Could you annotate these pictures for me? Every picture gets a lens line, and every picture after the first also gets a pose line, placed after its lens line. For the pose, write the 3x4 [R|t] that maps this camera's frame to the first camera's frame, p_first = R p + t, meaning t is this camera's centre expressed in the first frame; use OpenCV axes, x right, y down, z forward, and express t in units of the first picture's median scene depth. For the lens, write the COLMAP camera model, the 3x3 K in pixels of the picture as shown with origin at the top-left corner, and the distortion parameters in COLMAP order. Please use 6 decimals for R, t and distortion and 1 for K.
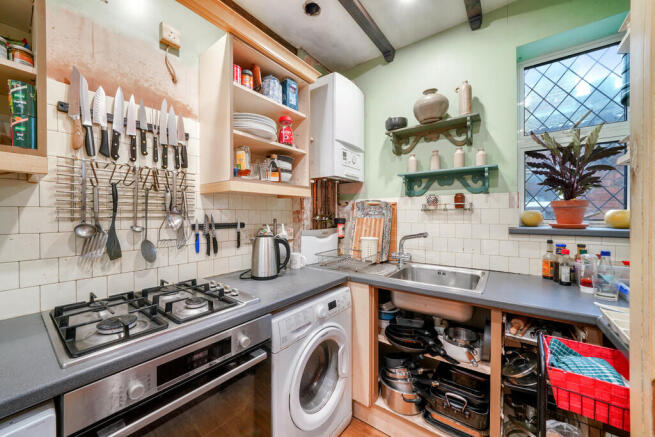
lens RADIAL K [[247.4, 0, 329.3], [0, 247.4, 215.5], [0, 0, 1]] dist [-0.000138, -0.000060]
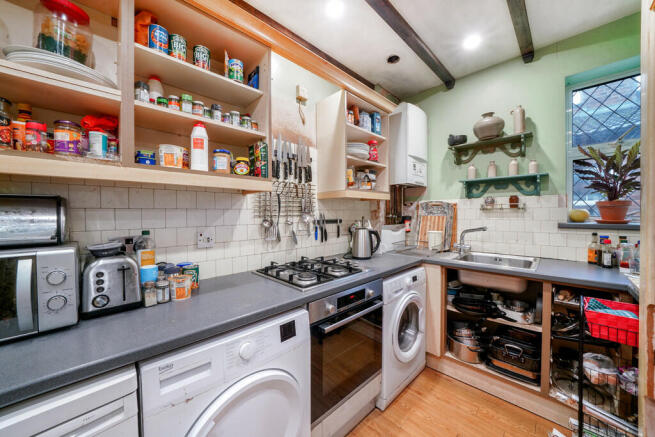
lens RADIAL K [[240.4, 0, 326.6], [0, 240.4, 216.2], [0, 0, 1]] dist [-0.006253, 0.000250]
pose [[0.989800, -0.002373, -0.142441, -0.262483], [0.003554, 0.999961, 0.008037, 0.000890], [0.142417, -0.008461, 0.989771, -0.365178]]
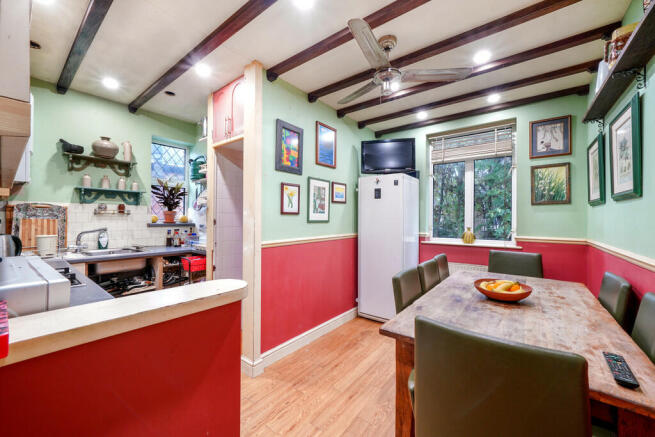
lens RADIAL K [[254.9, 0, 327.5], [0, 254.9, 218.5], [0, 0, 1]] dist [-0.000120, -0.000004]
pose [[0.017670, 0.002323, 0.999841, -1.348294], [-0.009877, 0.999949, -0.002149, -0.001812], [-0.999795, -0.009837, 0.017692, -0.504415]]
